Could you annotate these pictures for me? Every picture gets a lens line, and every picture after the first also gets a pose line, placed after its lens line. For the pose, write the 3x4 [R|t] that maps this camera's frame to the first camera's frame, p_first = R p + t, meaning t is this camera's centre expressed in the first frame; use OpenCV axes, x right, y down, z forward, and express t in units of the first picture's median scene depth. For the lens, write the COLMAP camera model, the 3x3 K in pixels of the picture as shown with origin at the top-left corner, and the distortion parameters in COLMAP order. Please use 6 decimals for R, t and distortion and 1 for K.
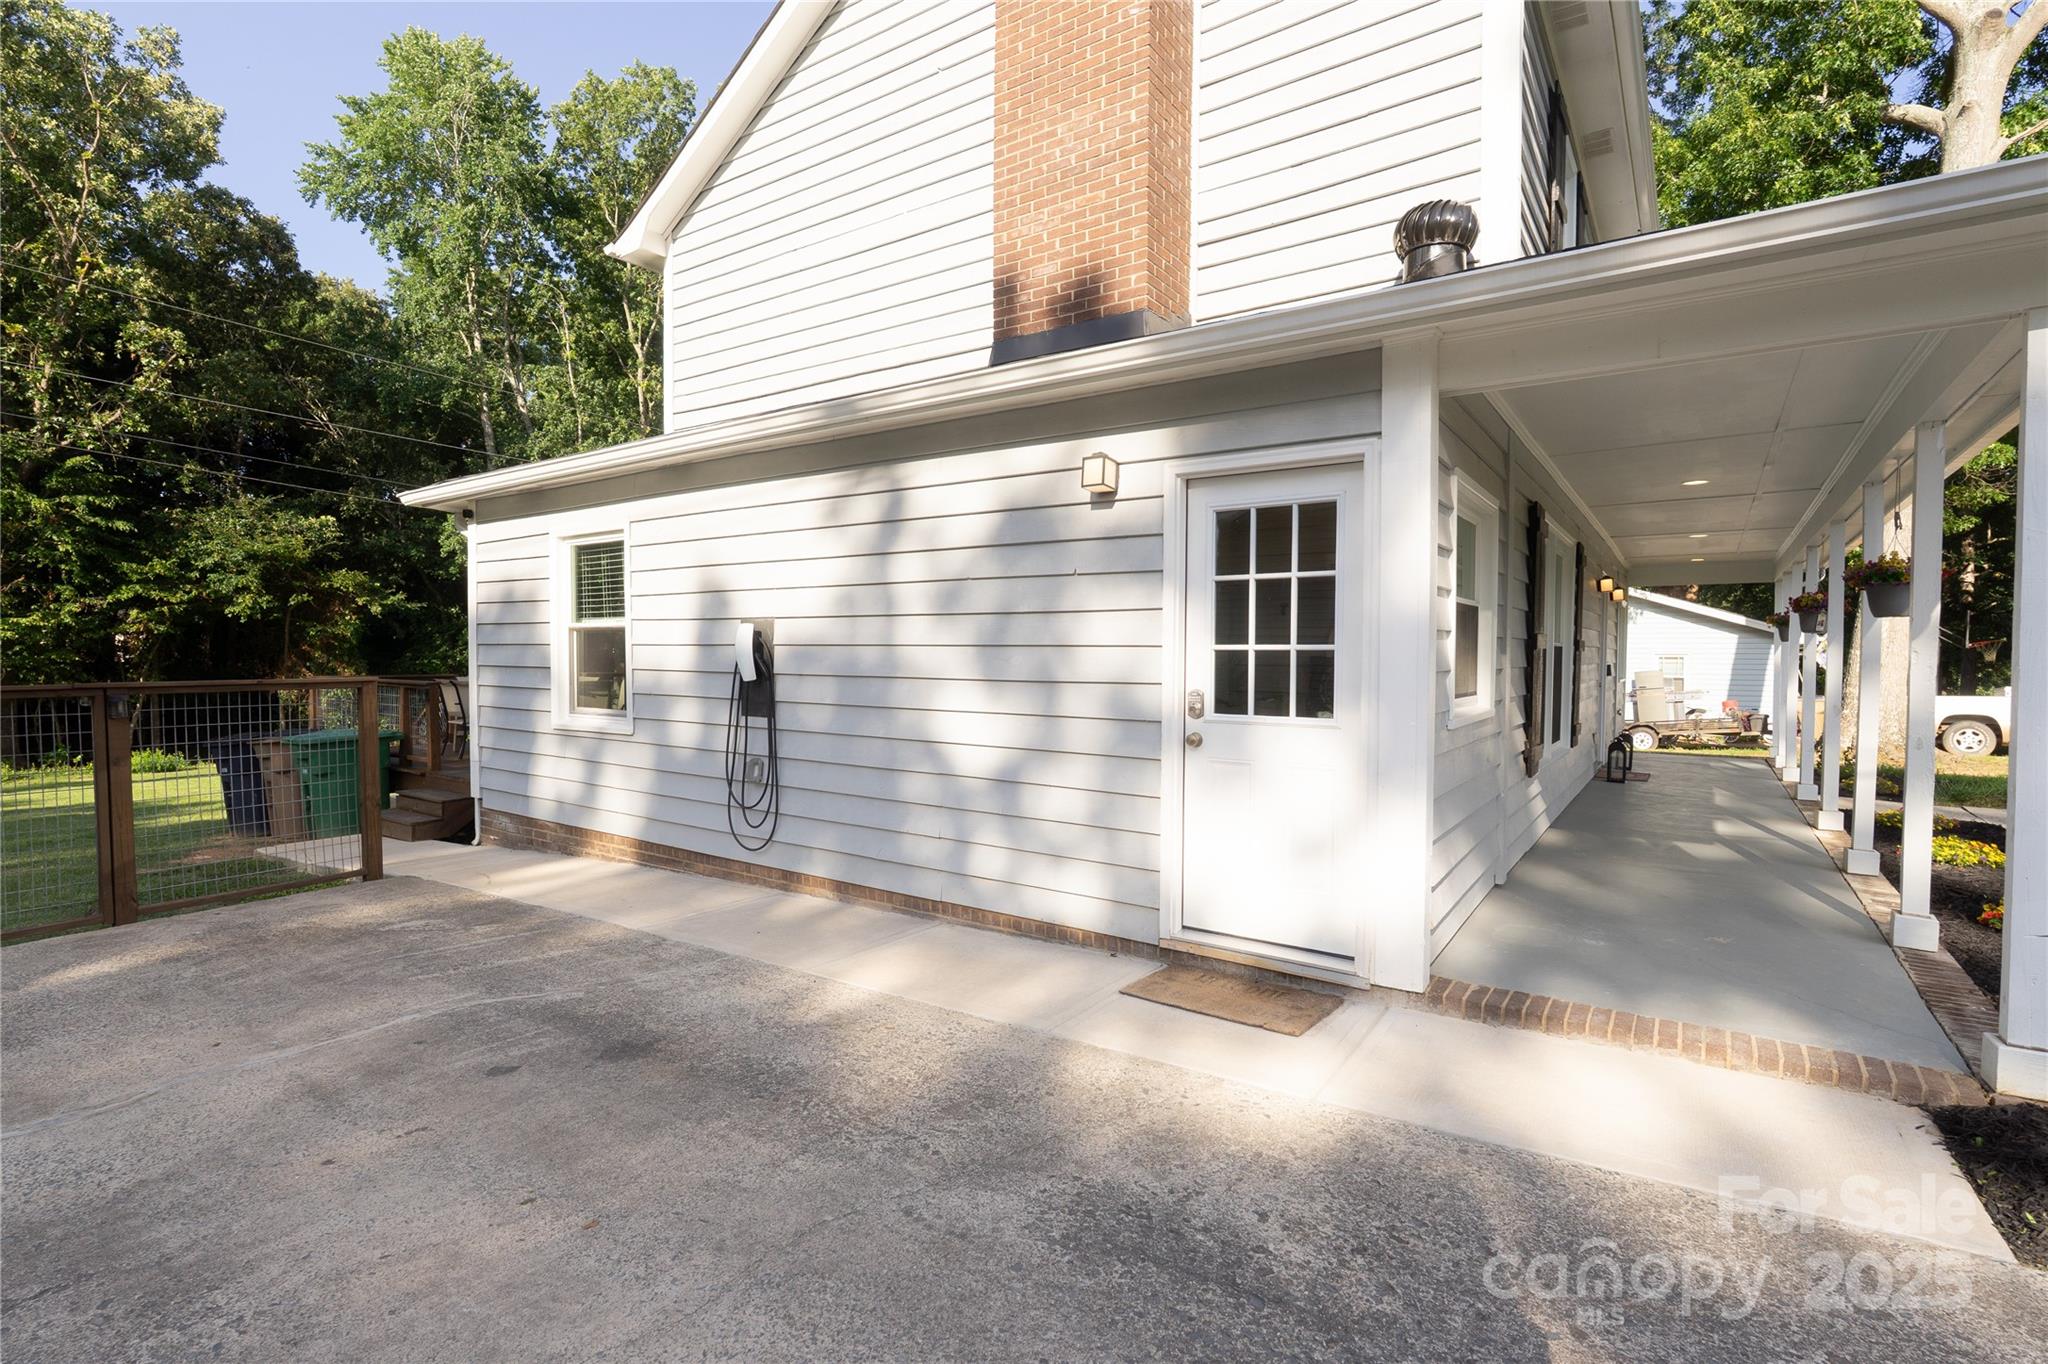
lens RADIAL K [[963.6, 0, 1015.6], [0, 963.6, 675.8], [0, 0, 1]] dist [-0.006689, -0.000591]
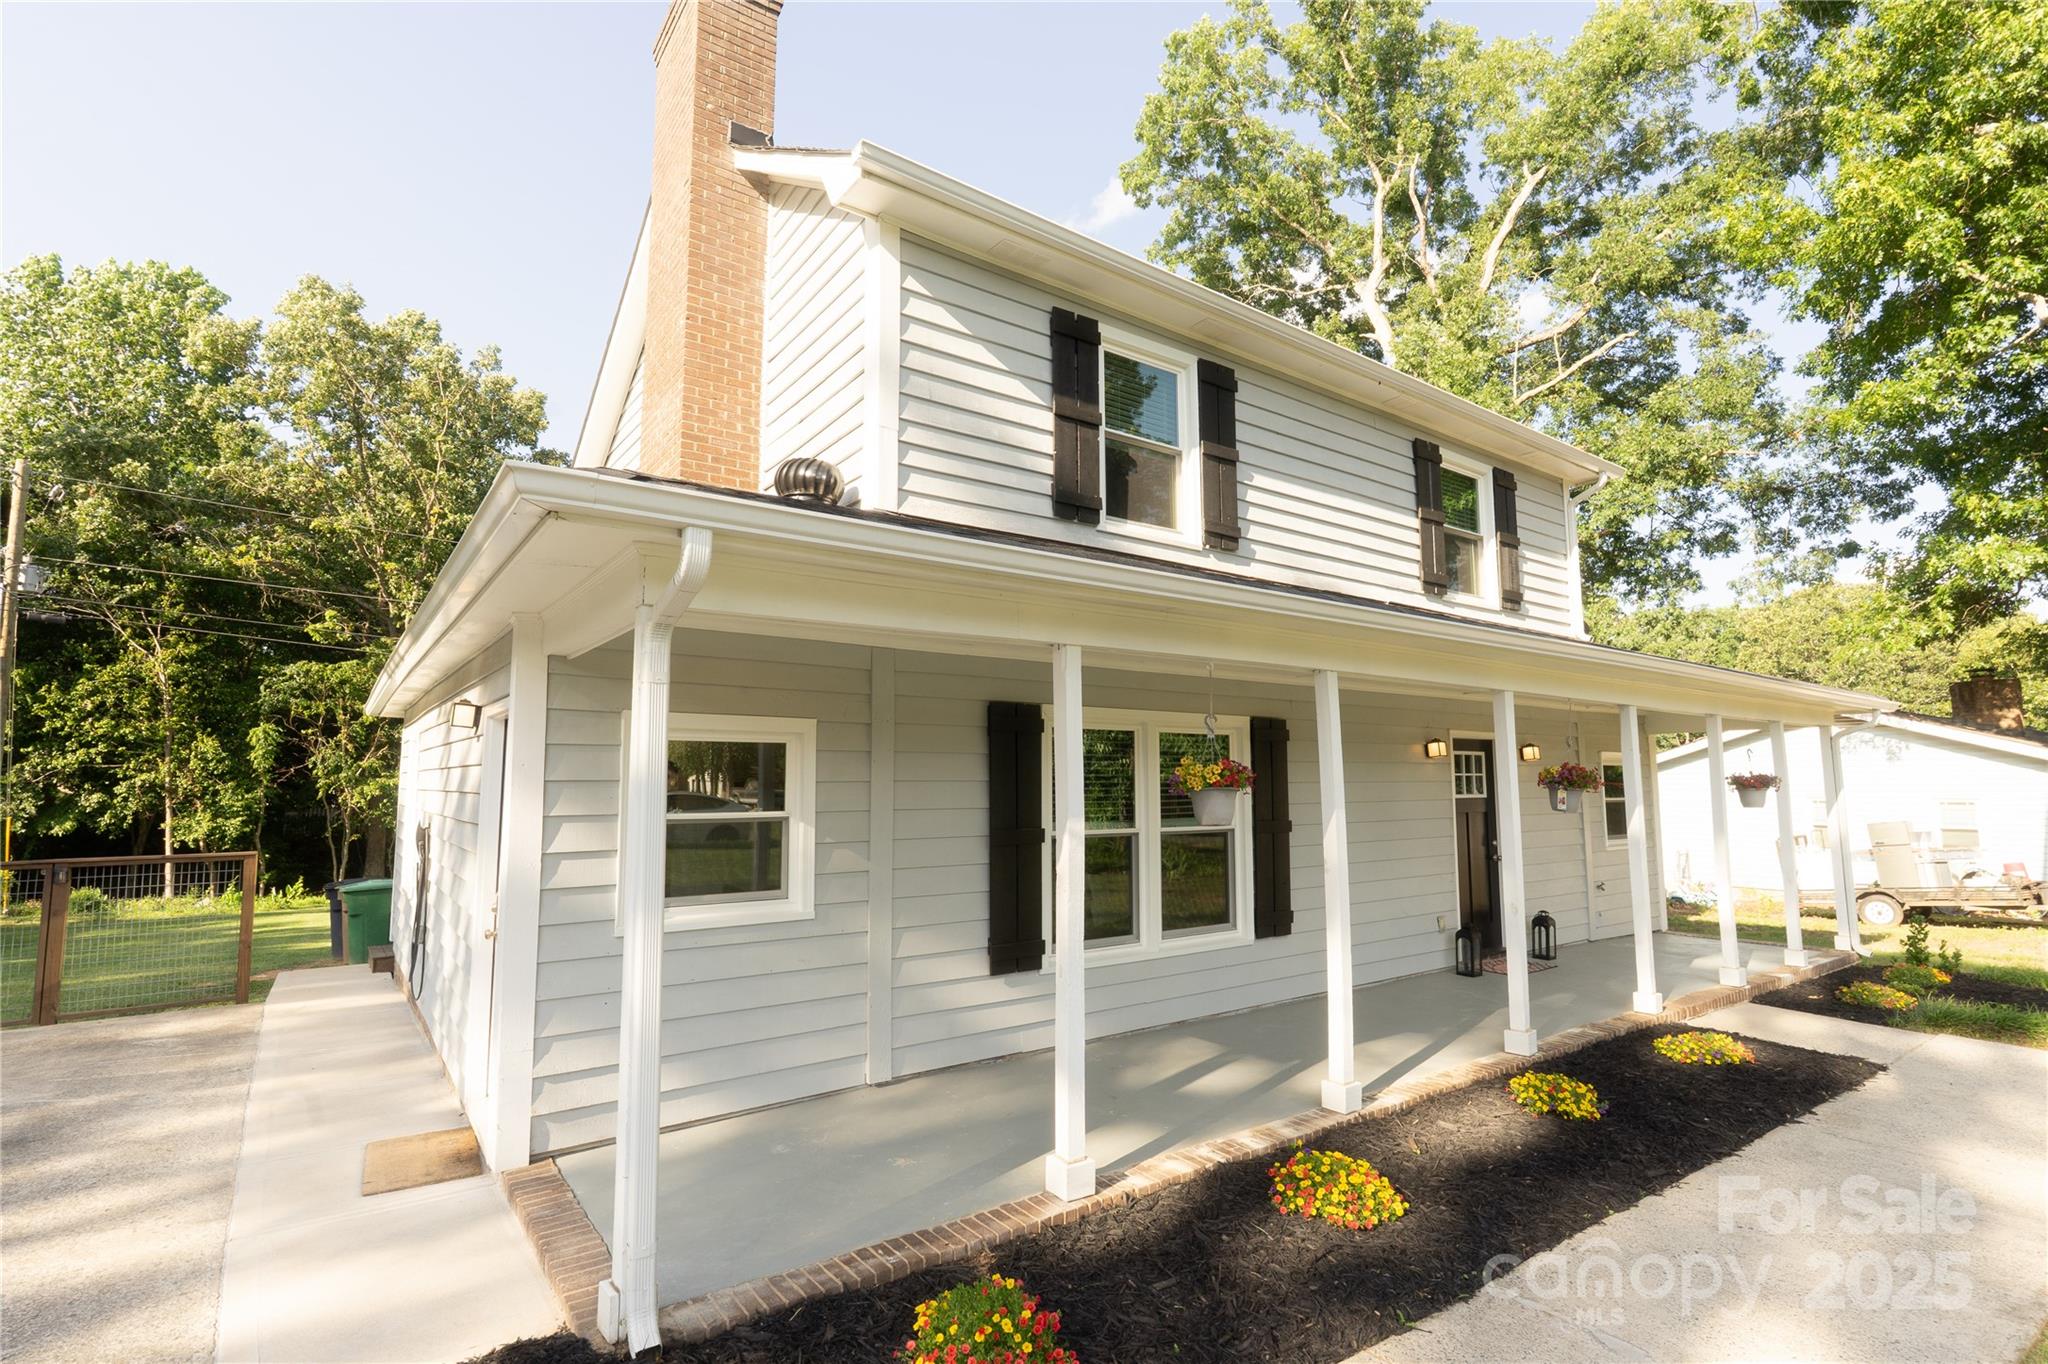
lens RADIAL K [[963.6, 0, 1010.0], [0, 963.6, 678.0], [0, 0, 1]] dist [-0.006689, -0.000591]
pose [[0.946468, -0.043781, -0.319814, 0.287707], [0.000664, 0.991021, -0.133702, -0.021892], [0.322796, 0.126332, 0.937999, 0.008984]]
